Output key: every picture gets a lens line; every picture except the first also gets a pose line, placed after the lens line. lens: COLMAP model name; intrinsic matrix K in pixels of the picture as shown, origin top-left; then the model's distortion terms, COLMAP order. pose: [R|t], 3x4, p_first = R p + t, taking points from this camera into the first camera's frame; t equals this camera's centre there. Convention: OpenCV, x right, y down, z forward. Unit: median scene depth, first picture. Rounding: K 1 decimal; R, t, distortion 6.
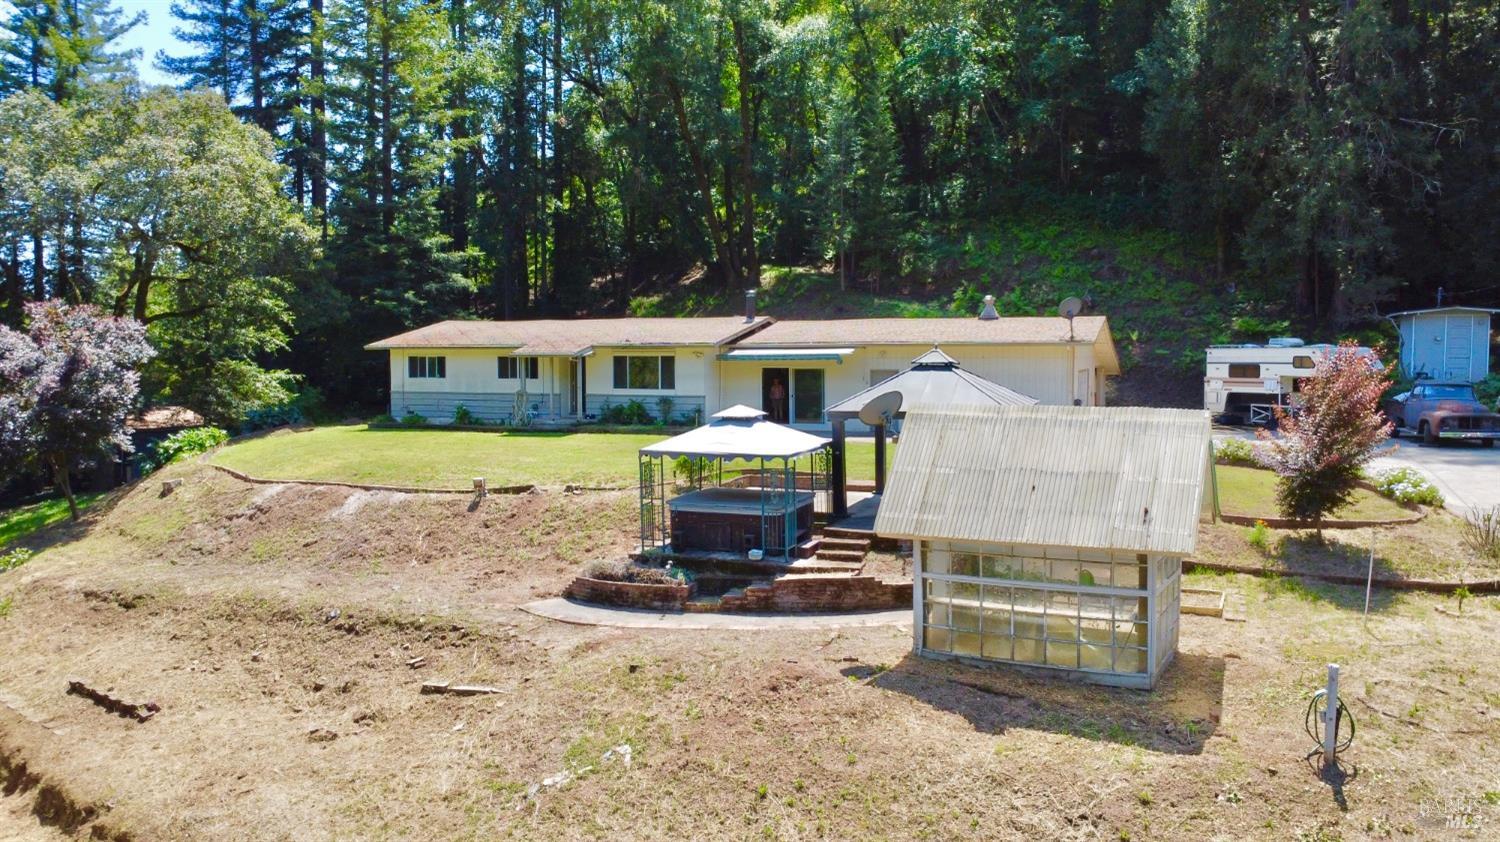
lens RADIAL K [[1085.1, 0, 750.0], [0, 1085.1, 421.0], [0, 0, 1]] dist [-0.023133, -0.011307]
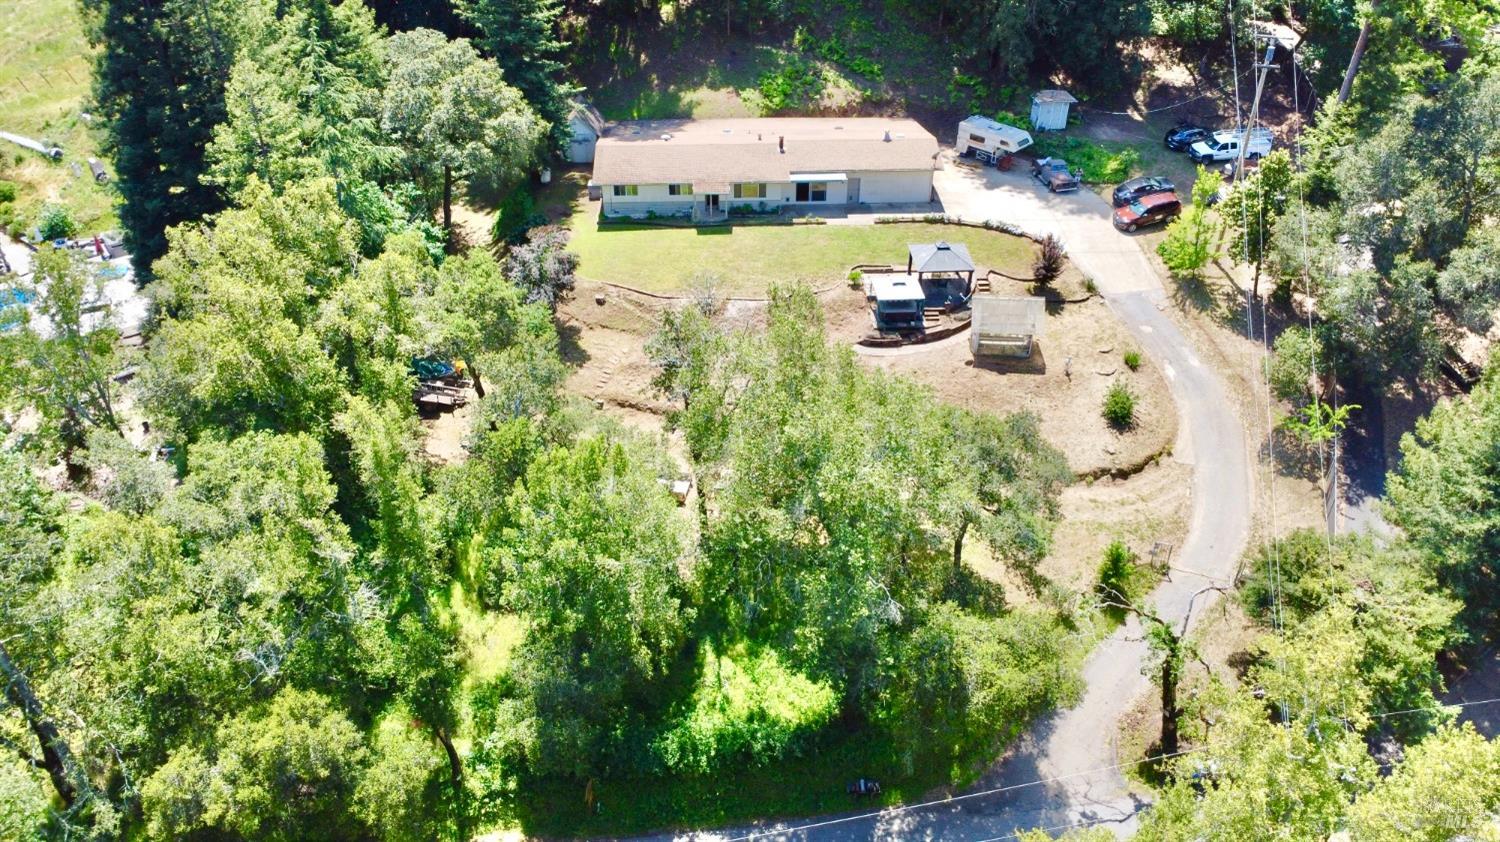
lens RADIAL K [[1085.1, 0, 750.0], [0, 1085.1, 421.0], [0, 0, 1]] dist [-0.023133, -0.011307]
pose [[0.905194, -0.244112, 0.347898, -0.916810], [0.019837, 0.841962, 0.539171, -0.784433], [-0.424535, -0.481153, 0.766982, -0.836543]]
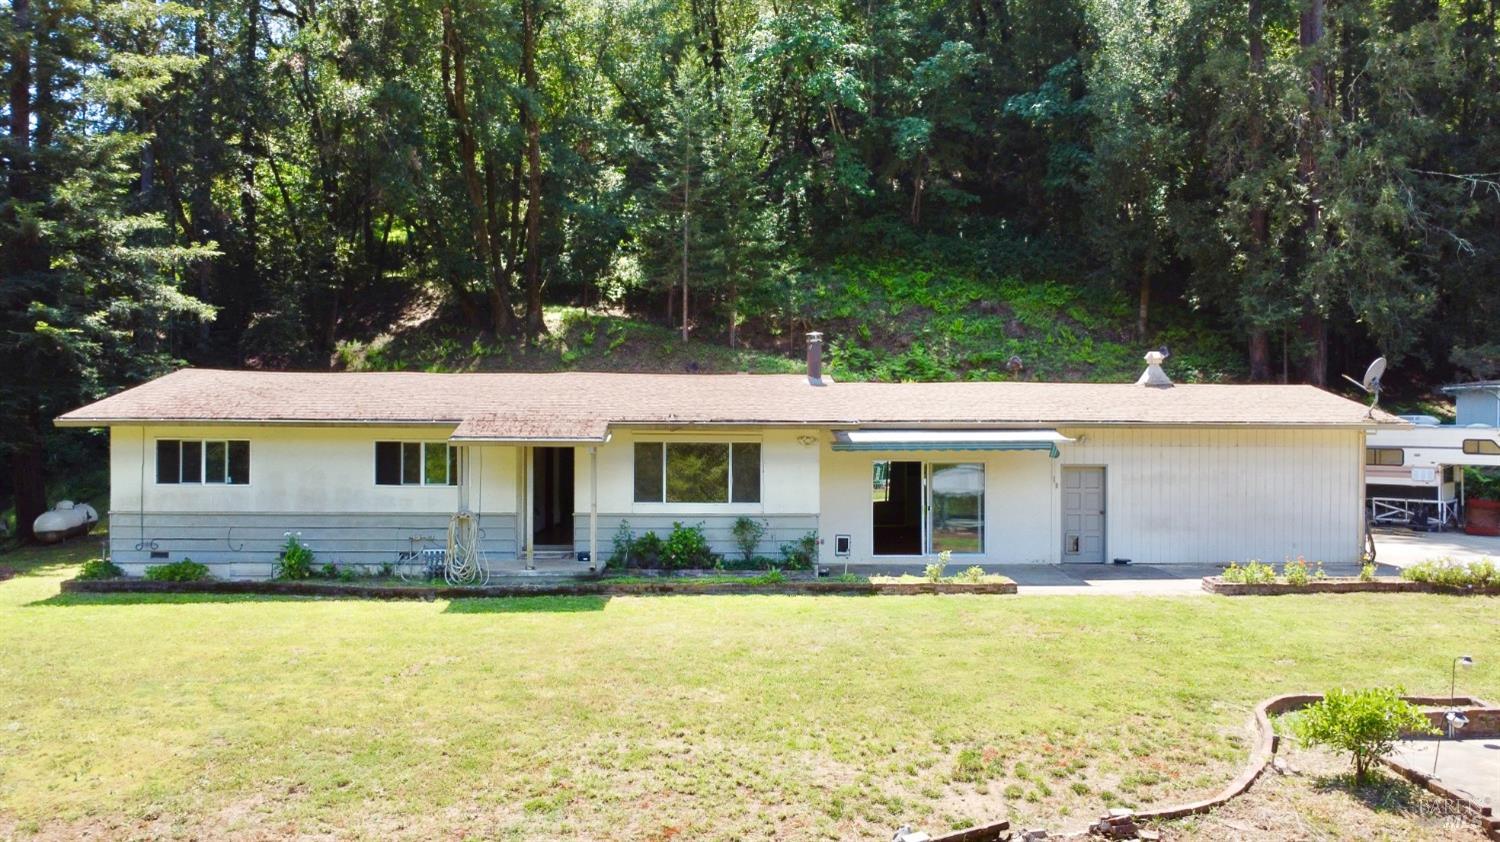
lens RADIAL K [[1099.7, 0, 747.7], [0, 1099.7, 411.3], [0, 0, 1]] dist [-0.033217, -0.003573]
pose [[0.910413, 0.007774, 0.413628, -0.289334], [0.018635, 0.998038, -0.059773, -0.040052], [-0.413281, 0.062126, 0.908482, 0.462158]]
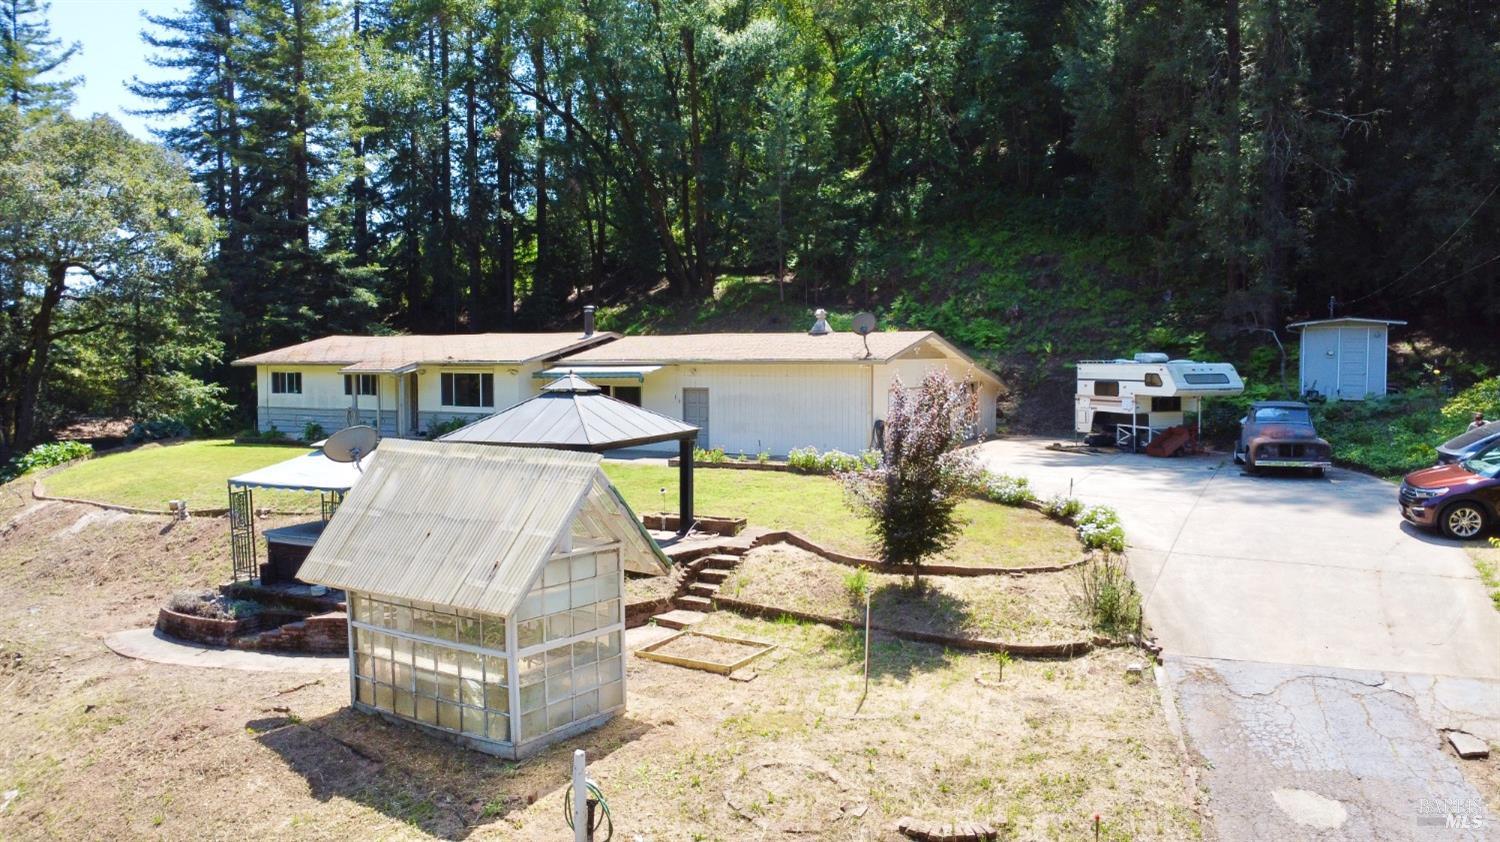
lens RADIAL K [[1085.1, 0, 750.0], [0, 1085.1, 421.0], [0, 0, 1]] dist [-0.023133, -0.011307]
pose [[0.993703, 0.005030, -0.111931, 0.257041], [-0.005400, 0.999981, -0.003002, -0.014021], [0.111914, 0.003587, 0.993711, 0.043374]]
